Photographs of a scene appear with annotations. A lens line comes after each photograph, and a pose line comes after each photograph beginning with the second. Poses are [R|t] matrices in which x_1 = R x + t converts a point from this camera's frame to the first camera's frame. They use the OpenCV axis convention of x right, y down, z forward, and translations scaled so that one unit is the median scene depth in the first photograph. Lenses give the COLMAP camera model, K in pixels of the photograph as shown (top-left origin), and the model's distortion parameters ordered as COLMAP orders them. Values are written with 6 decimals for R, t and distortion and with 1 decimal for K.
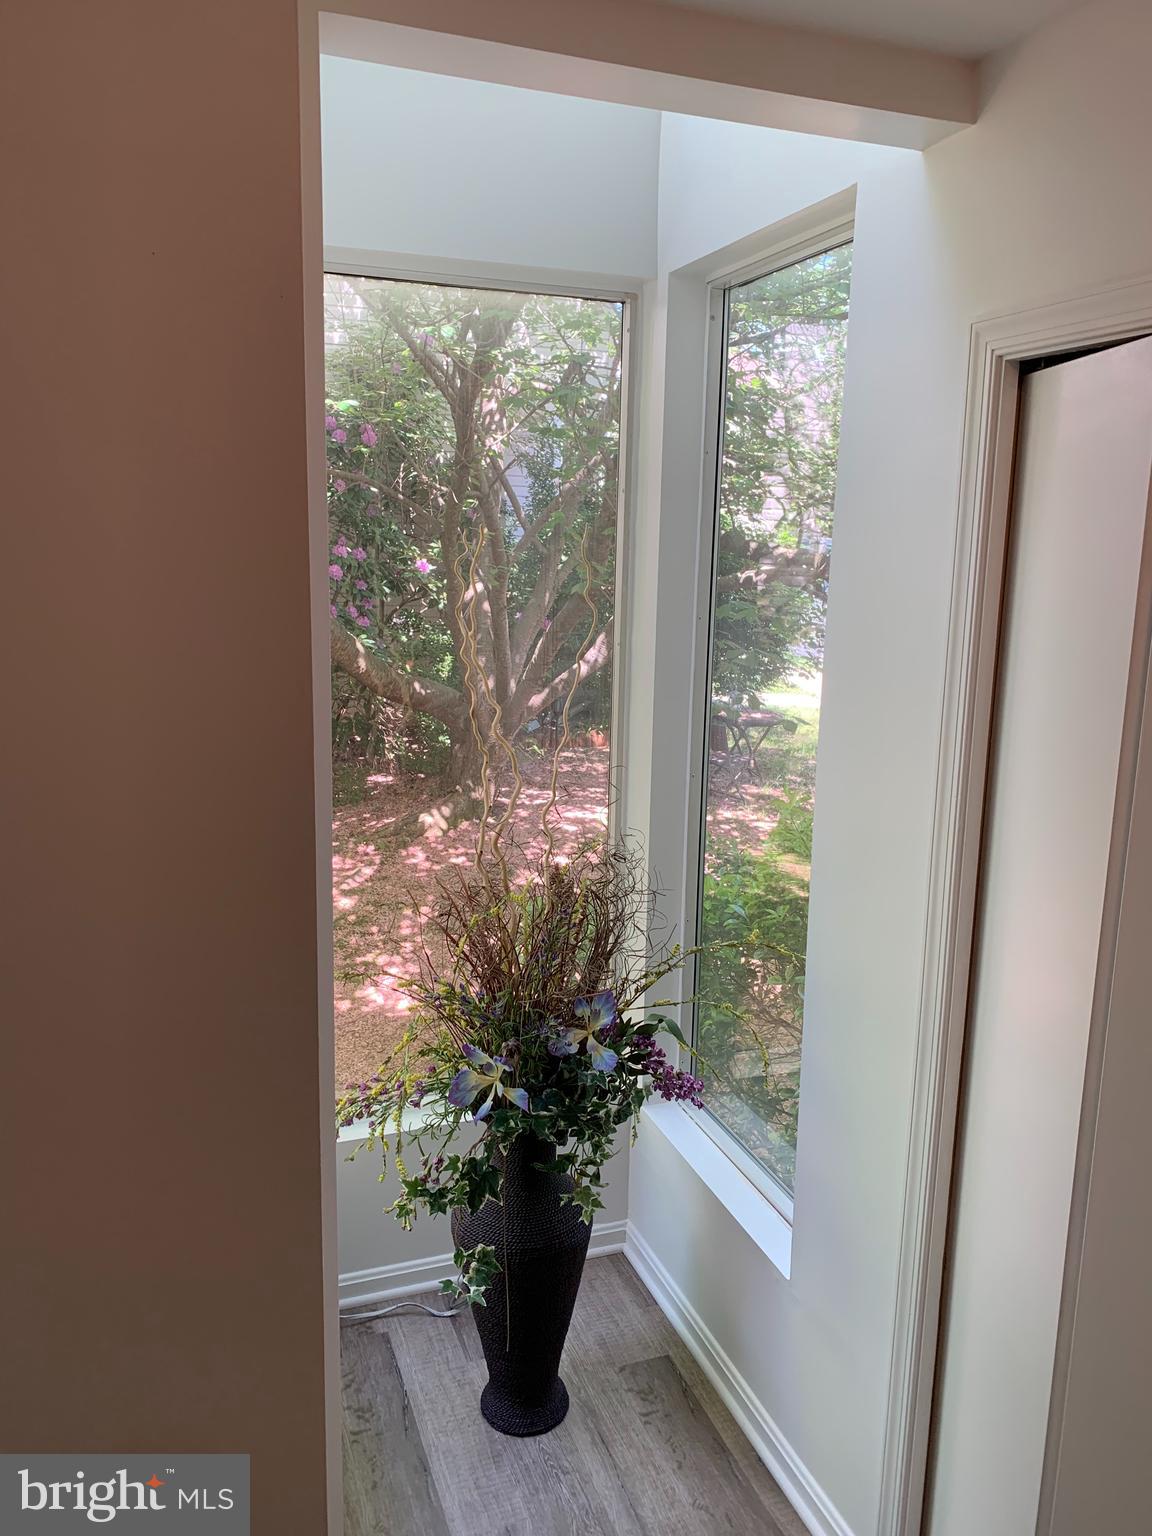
lens RADIAL K [[1171.7, 0, 576.0], [0, 1171.7, 768.0], [0, 0, 1]] dist [0.031146, -0.011663]
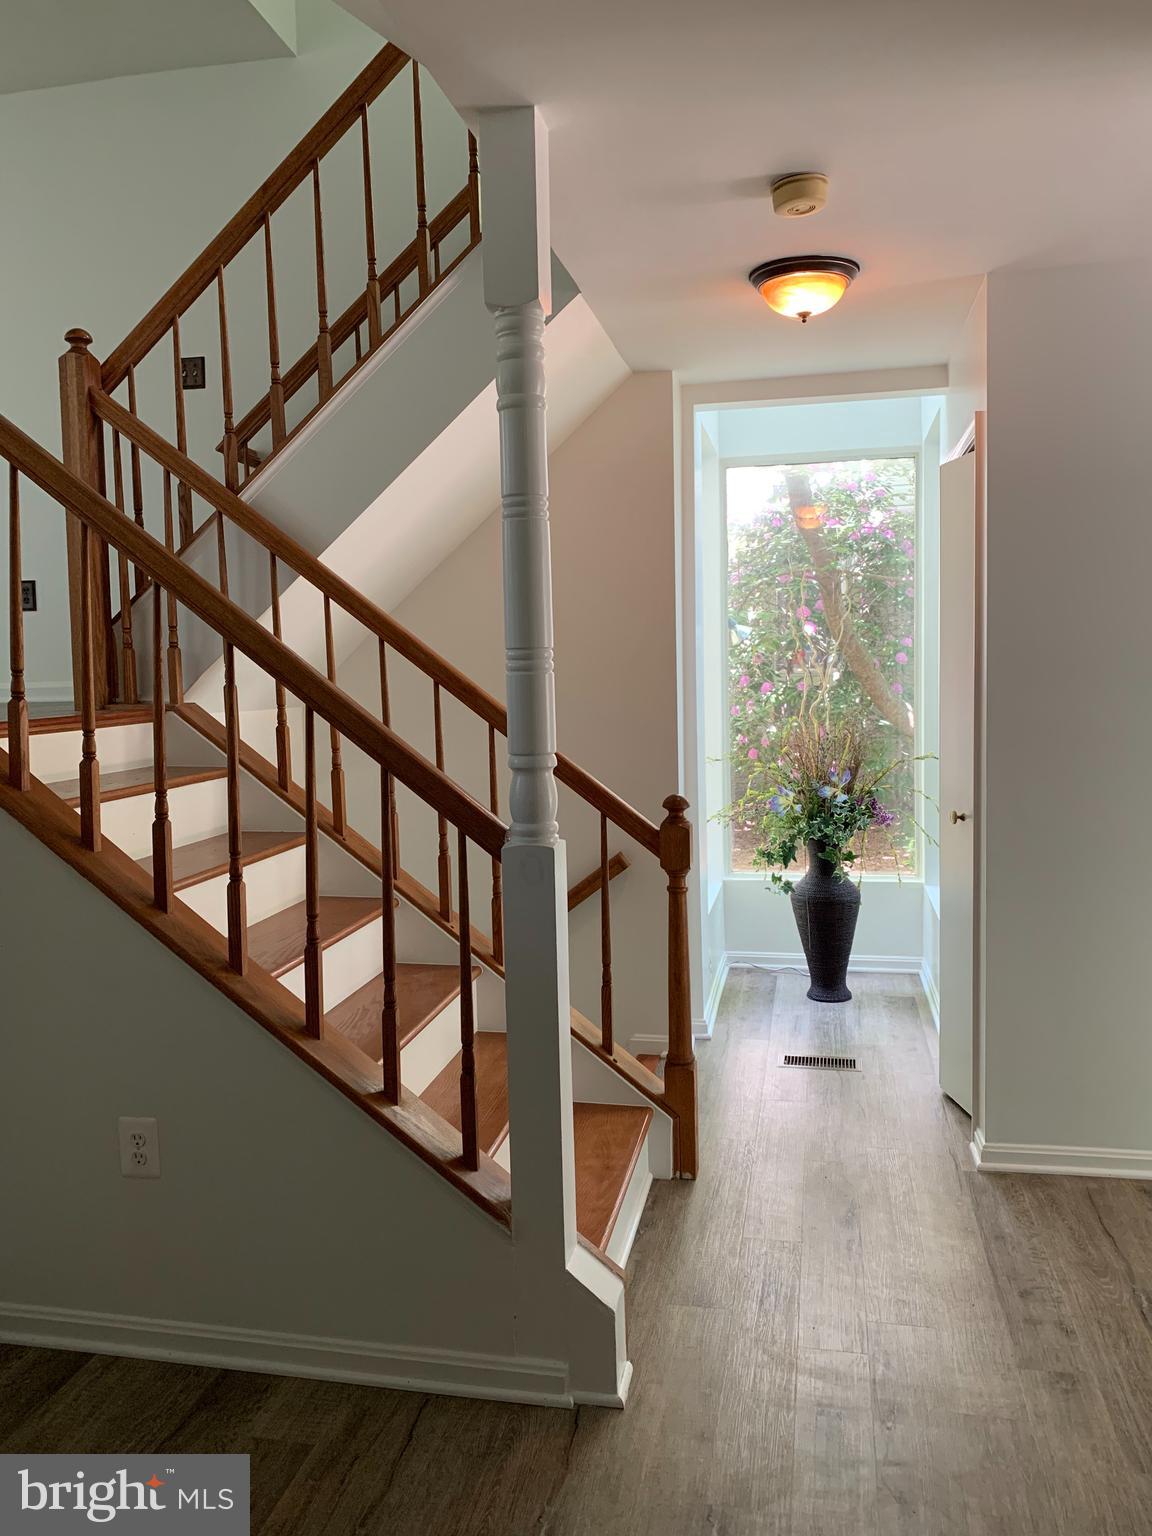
lens RADIAL K [[1171.7, 0, 576.0], [0, 1171.7, 768.0], [0, 0, 1]] dist [0.031146, -0.011663]
pose [[0.848220, 0.005702, -0.529613, 0.669019], [-0.059653, 0.994608, -0.084831, 0.353938], [0.526273, 0.103548, 0.843987, -0.992827]]
